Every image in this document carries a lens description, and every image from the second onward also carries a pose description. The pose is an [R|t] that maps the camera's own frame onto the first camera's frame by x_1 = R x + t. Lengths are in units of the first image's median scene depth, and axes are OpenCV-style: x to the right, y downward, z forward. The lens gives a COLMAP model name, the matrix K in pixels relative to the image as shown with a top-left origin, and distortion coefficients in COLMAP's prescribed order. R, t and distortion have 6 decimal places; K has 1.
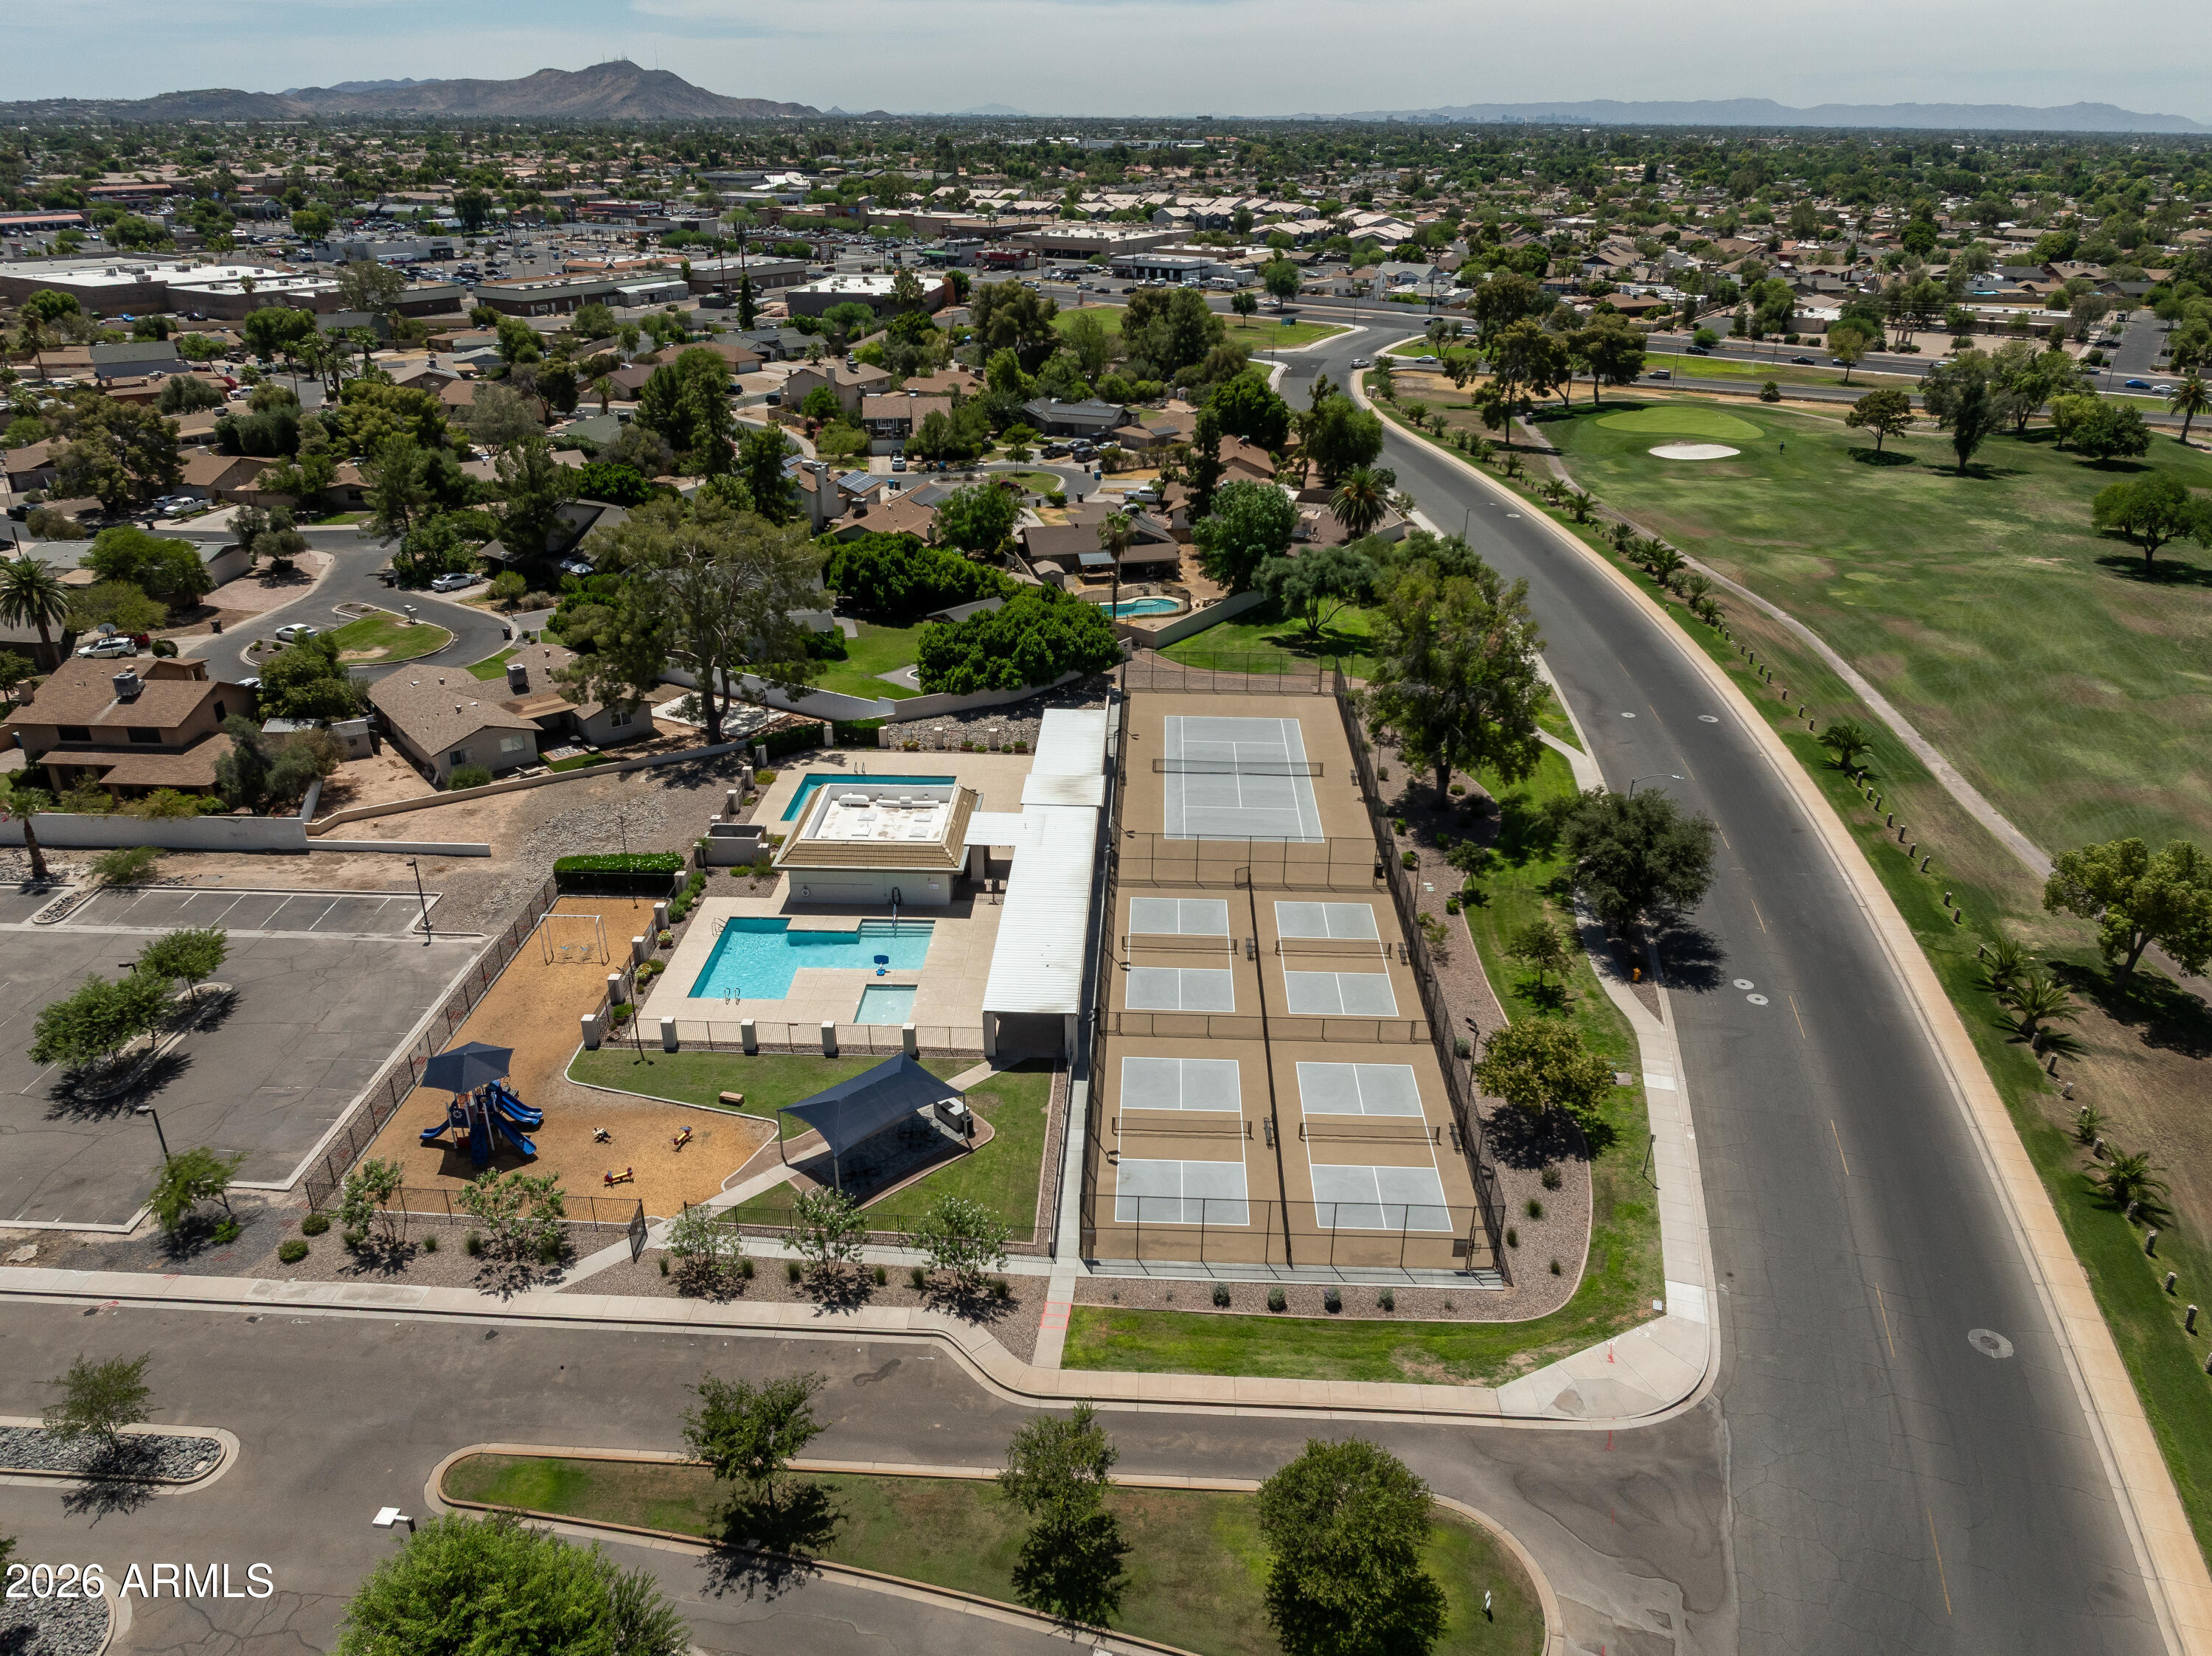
lens RADIAL K [[1554.2, 0, 1082.5], [0, 1554.2, 824.8], [0, 0, 1]] dist [-0.013302, 0.004704]
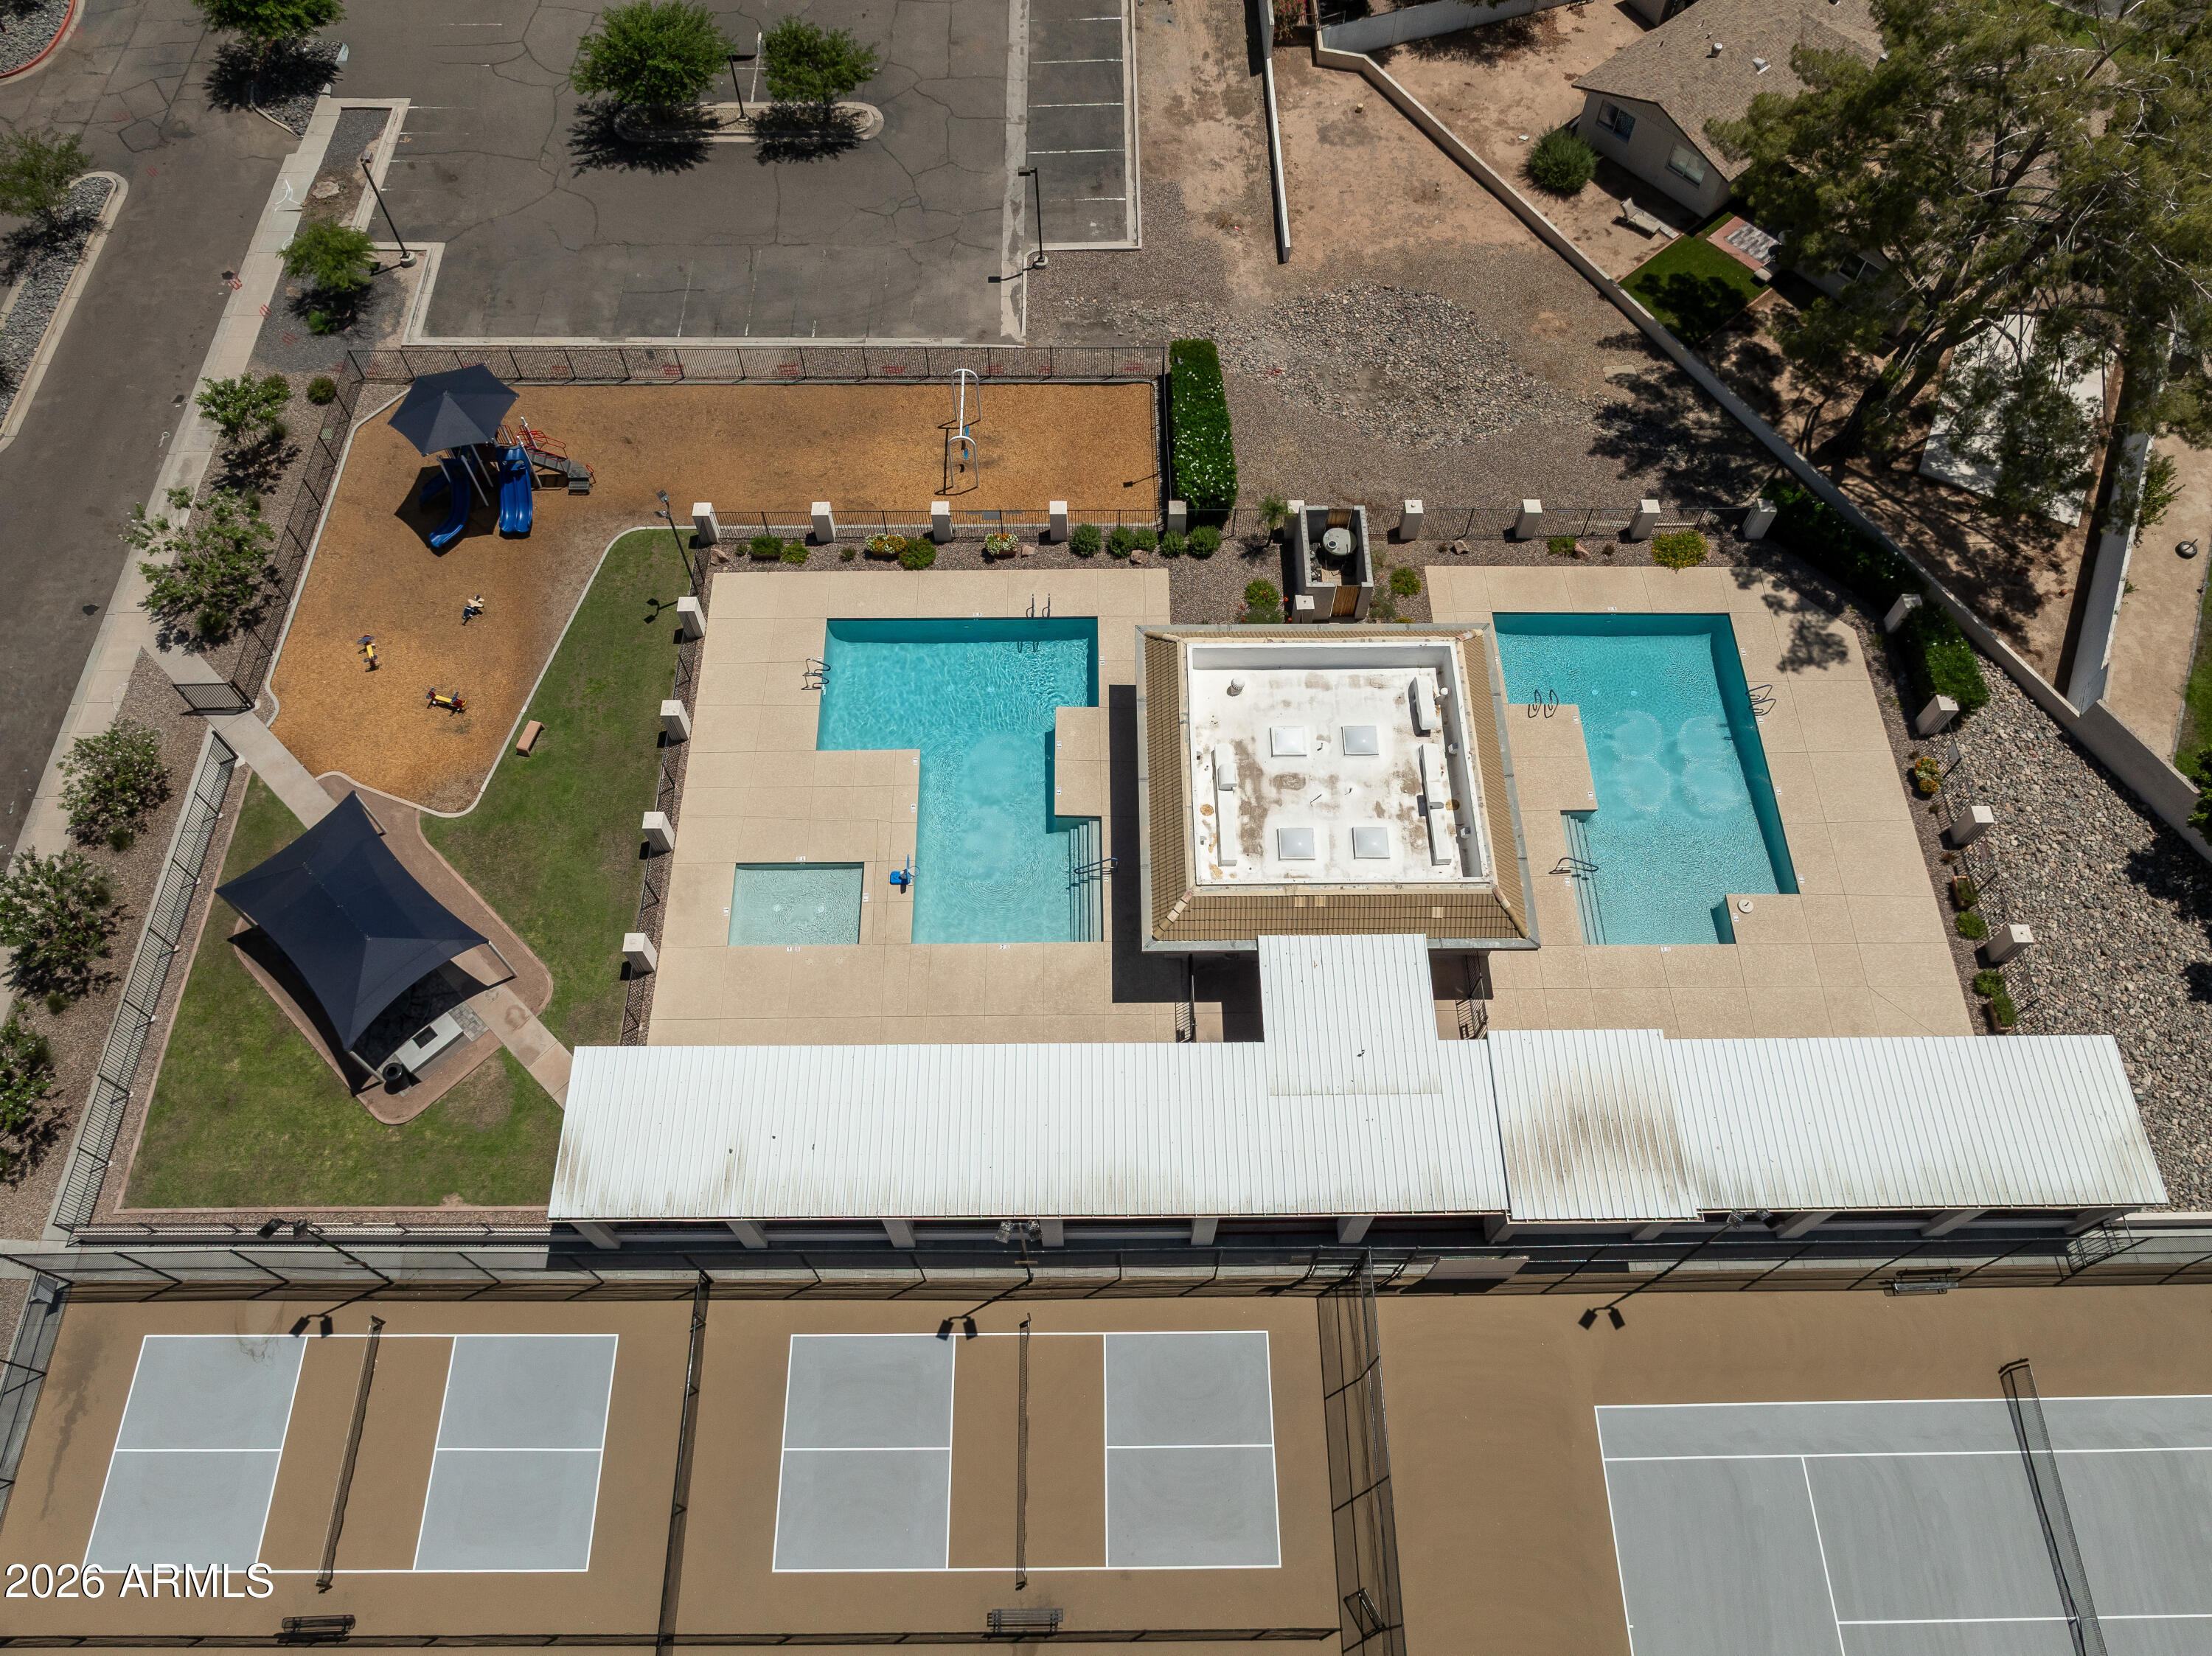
lens RADIAL K [[1554.2, 0, 1082.5], [0, 1554.2, 824.8], [0, 0, 1]] dist [-0.013302, 0.004704]
pose [[0.060539, 0.871642, -0.486389, 0.114747], [-0.425707, 0.463291, 0.777262, -0.330866], [0.902834, 0.160005, 0.399111, 0.726390]]
